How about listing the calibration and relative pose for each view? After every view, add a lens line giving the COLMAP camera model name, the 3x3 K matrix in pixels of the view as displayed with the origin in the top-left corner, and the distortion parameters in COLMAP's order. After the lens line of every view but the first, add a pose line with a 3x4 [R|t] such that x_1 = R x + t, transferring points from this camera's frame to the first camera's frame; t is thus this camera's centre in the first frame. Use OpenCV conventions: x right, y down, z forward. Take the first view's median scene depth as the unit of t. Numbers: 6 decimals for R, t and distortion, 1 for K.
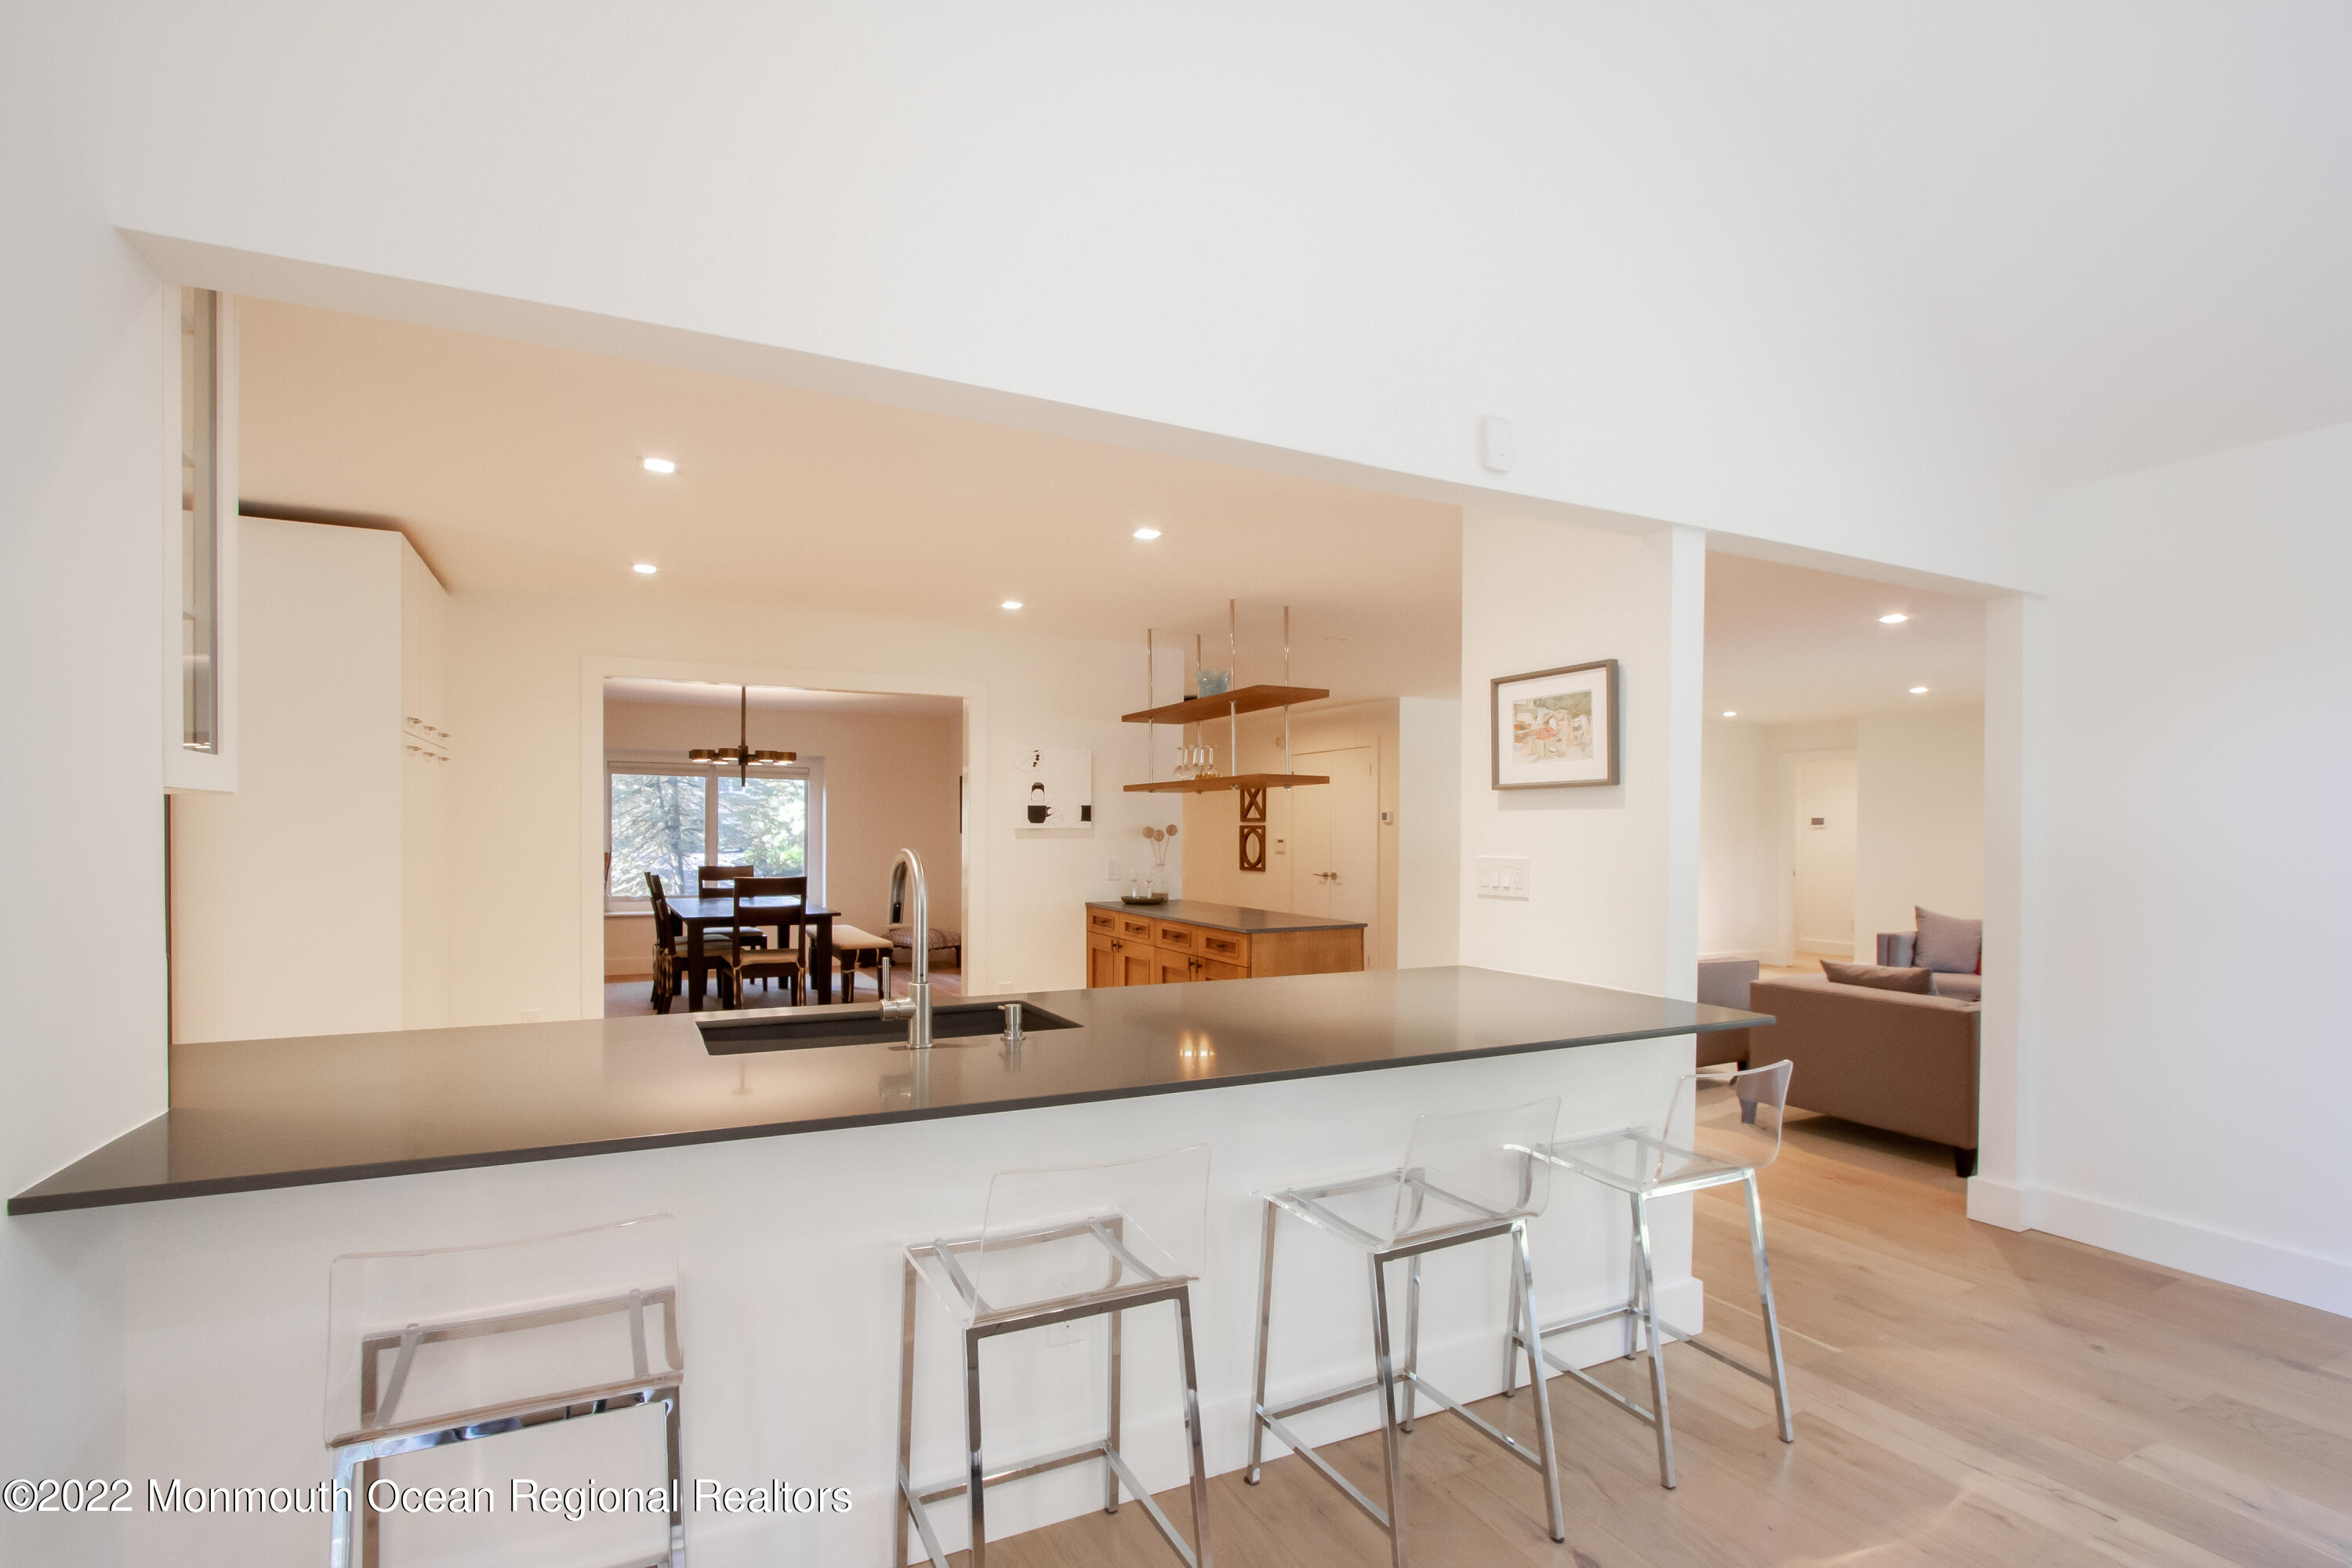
lens RADIAL K [[1089.6, 0, 1156.5], [0, 1089.6, 844.5], [0, 0, 1]] dist [-0.015311, -0.000003]
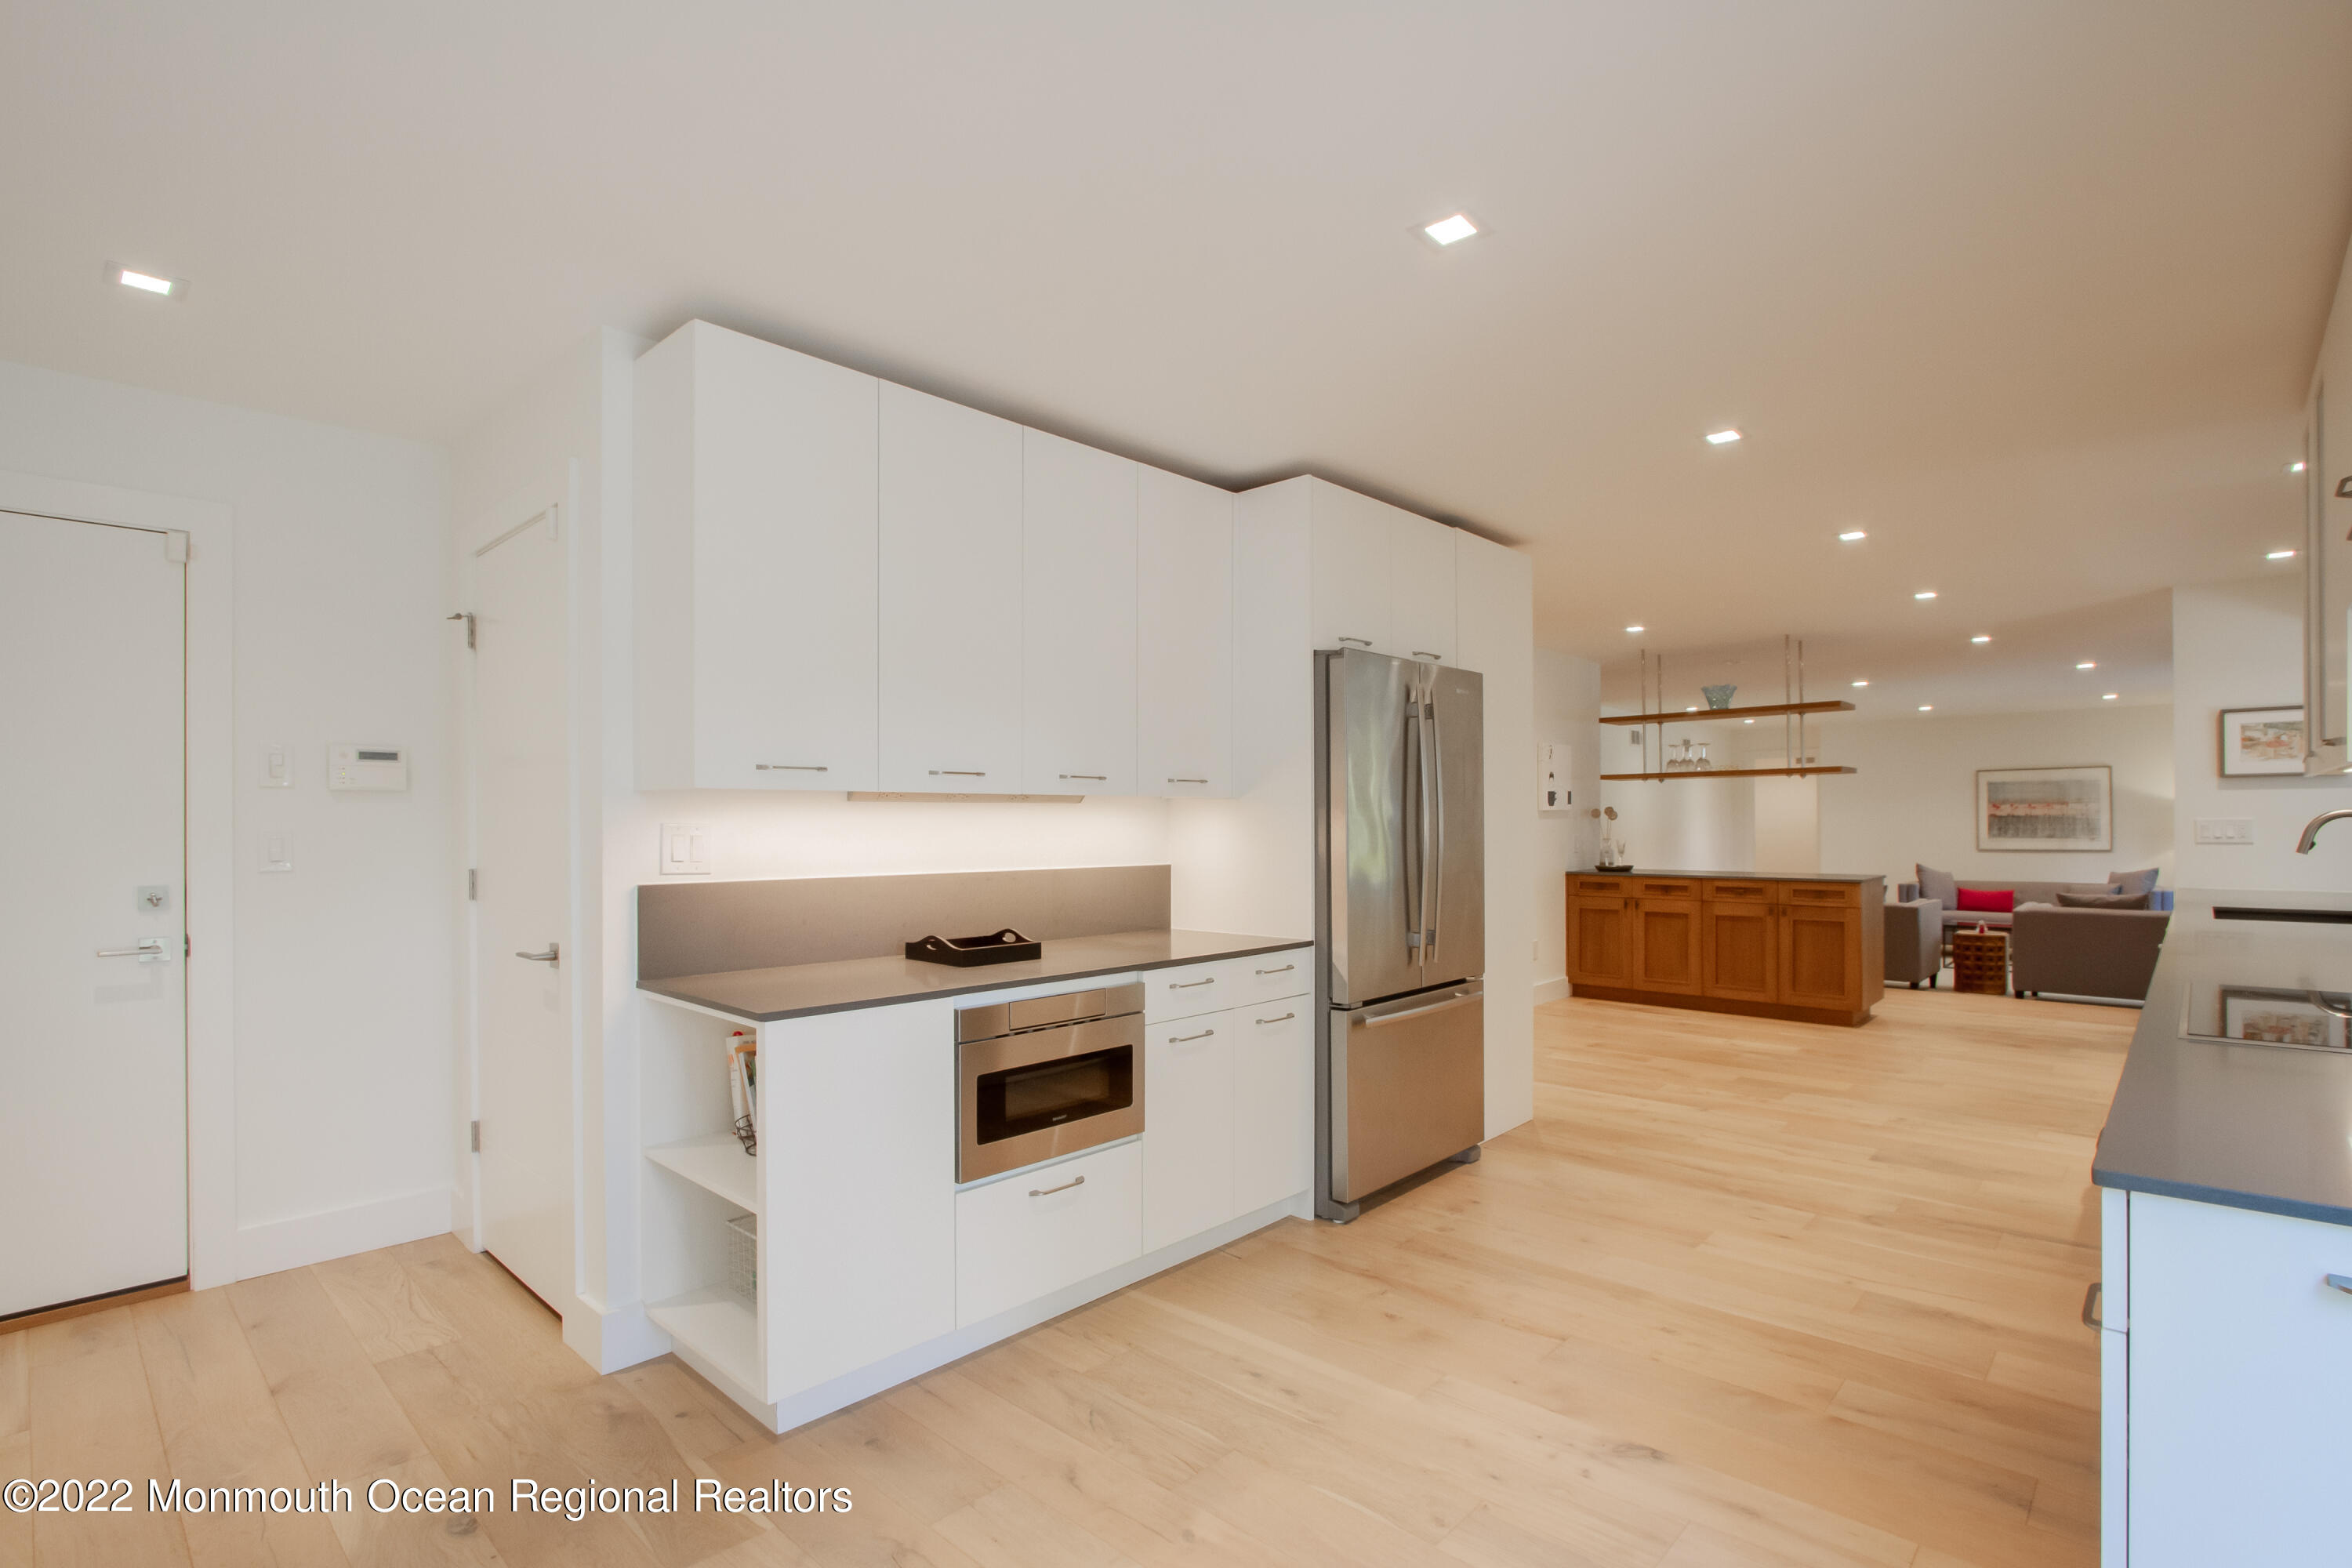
lens RADIAL K [[1112.0, 0, 1174.1], [0, 1112.0, 827.7], [0, 0, 1]] dist [-0.016858, 0.001112]
pose [[0.937091, -0.013451, 0.348826, -0.898400], [0.016545, 0.999846, -0.005892, 0.004580], [-0.348692, 0.011293, 0.937169, 0.004583]]
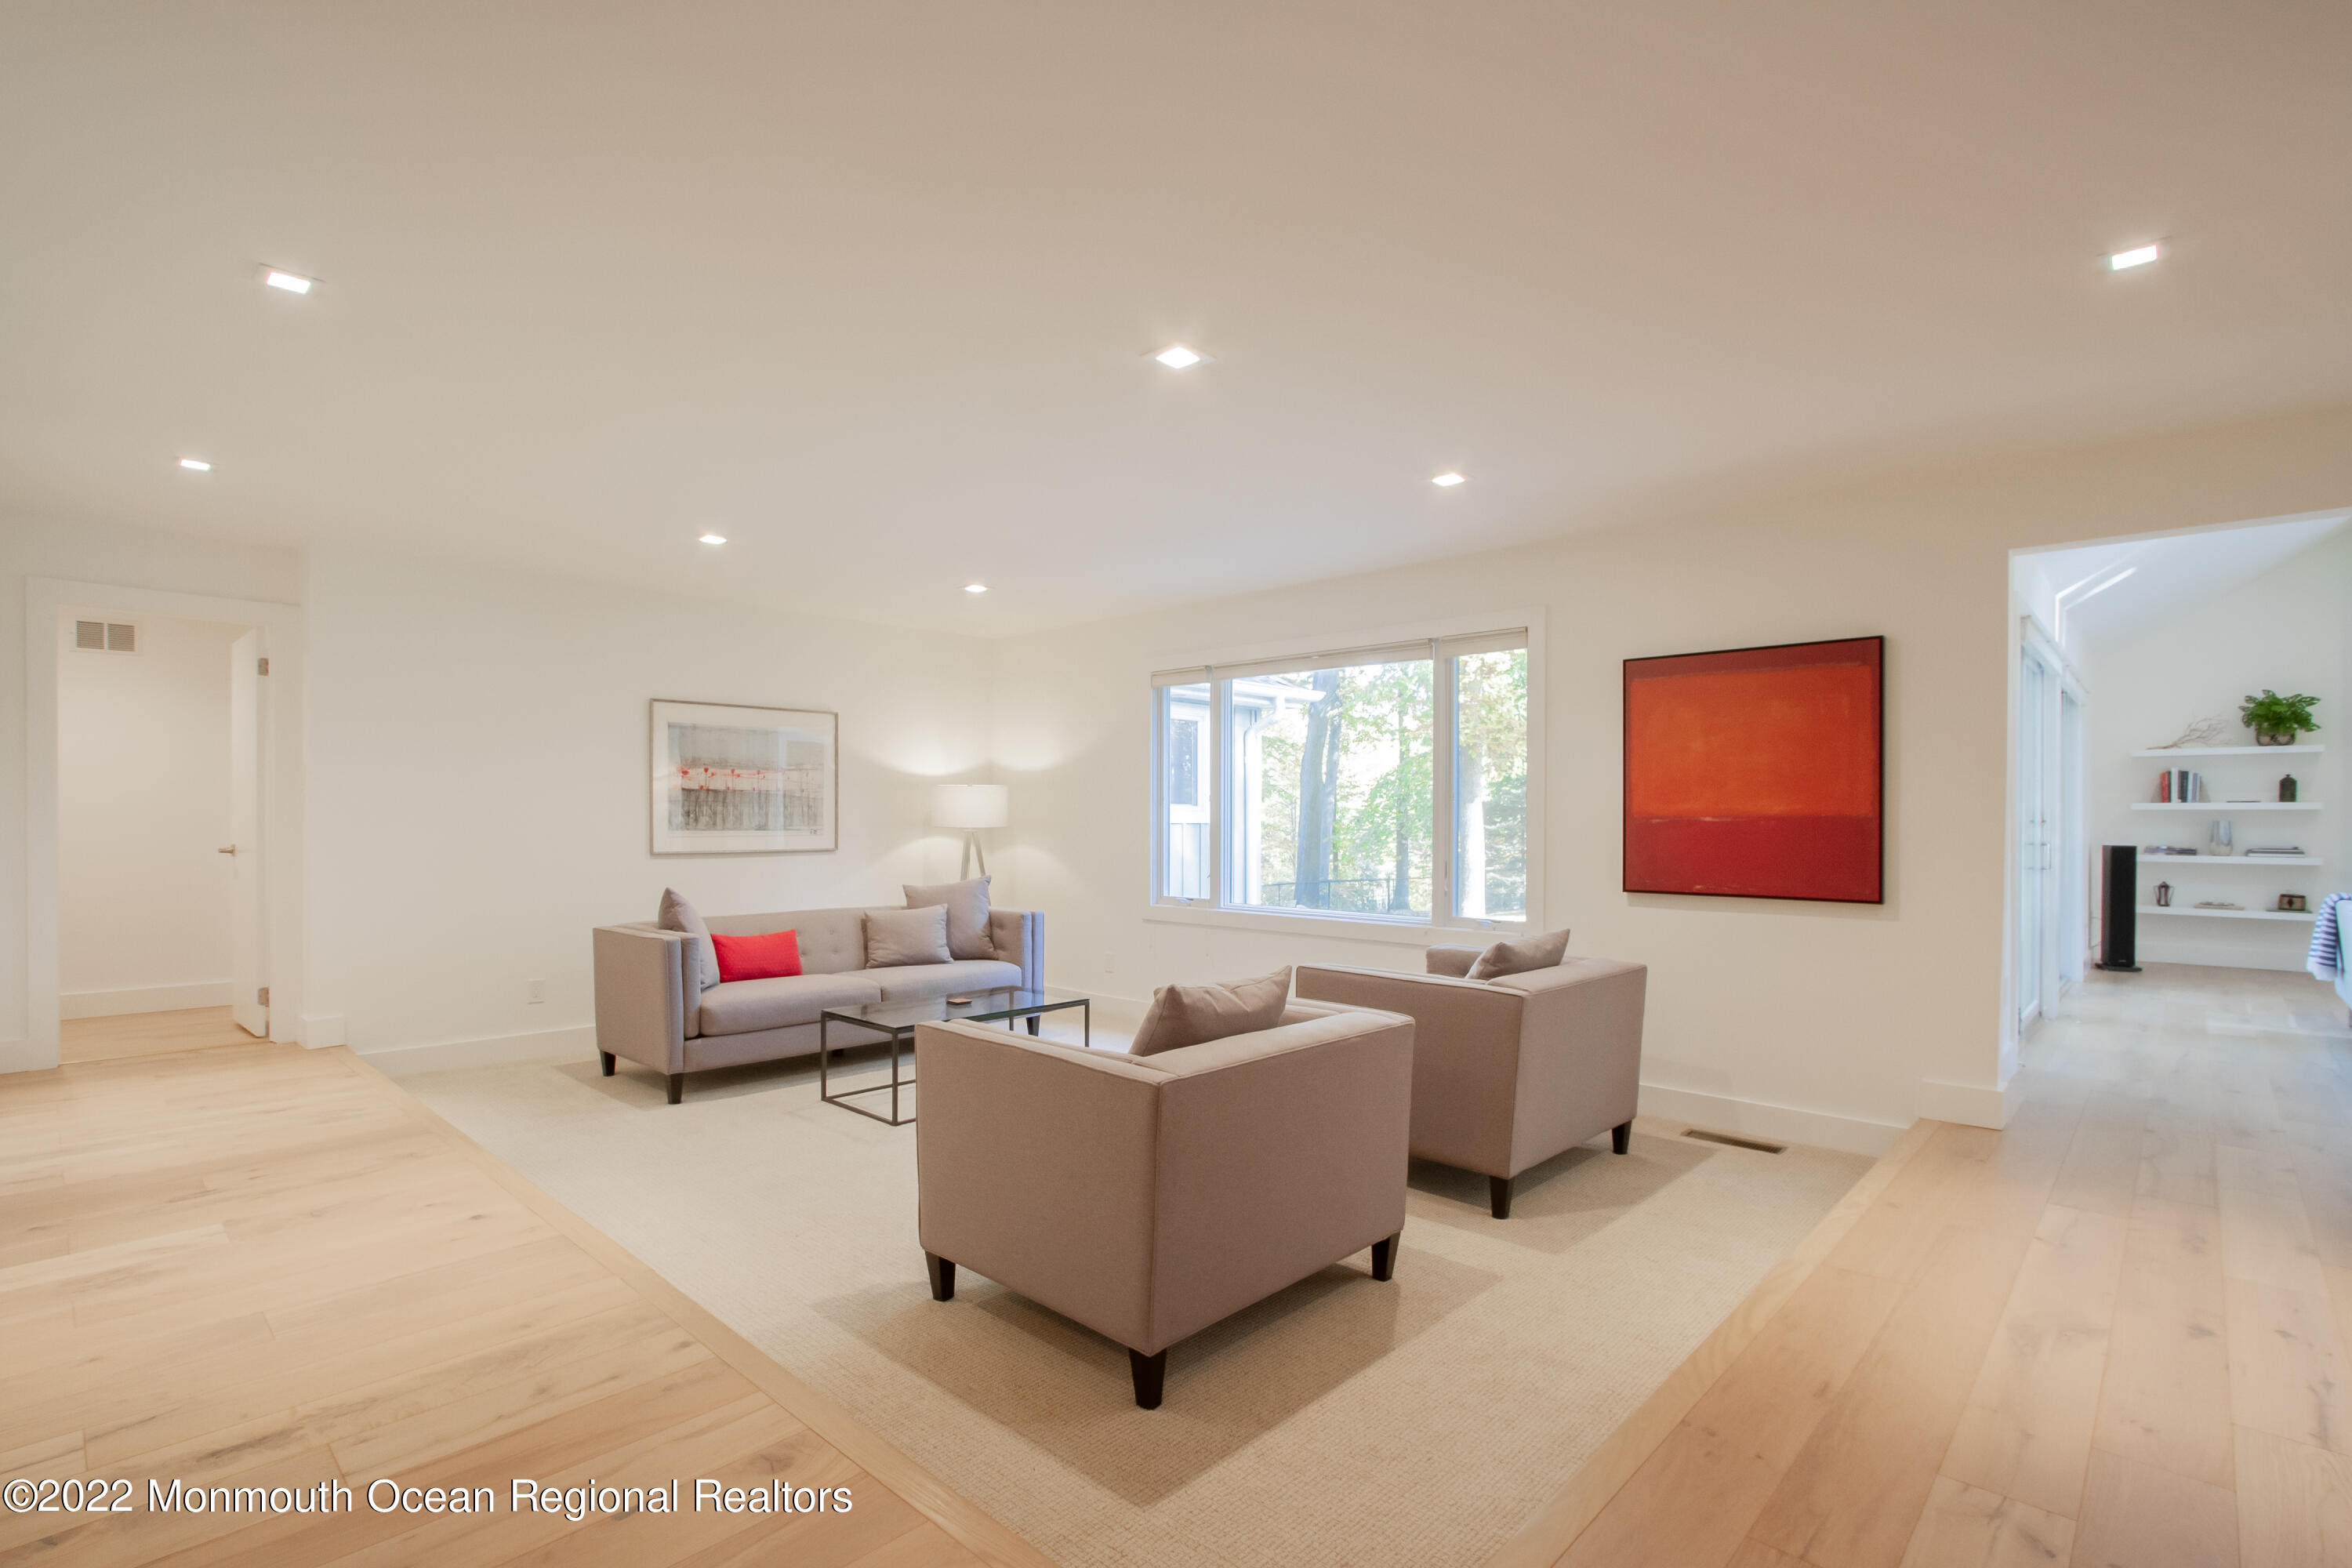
lens RADIAL K [[1112.0, 0, 1174.1], [0, 1112.0, 827.7], [0, 0, 1]] dist [-0.016858, 0.001112]
pose [[-0.349576, -0.014606, 0.936794, 0.011851], [0.004427, 0.999842, 0.017241, 0.016264], [-0.936898, 0.010175, -0.349456, 1.232781]]
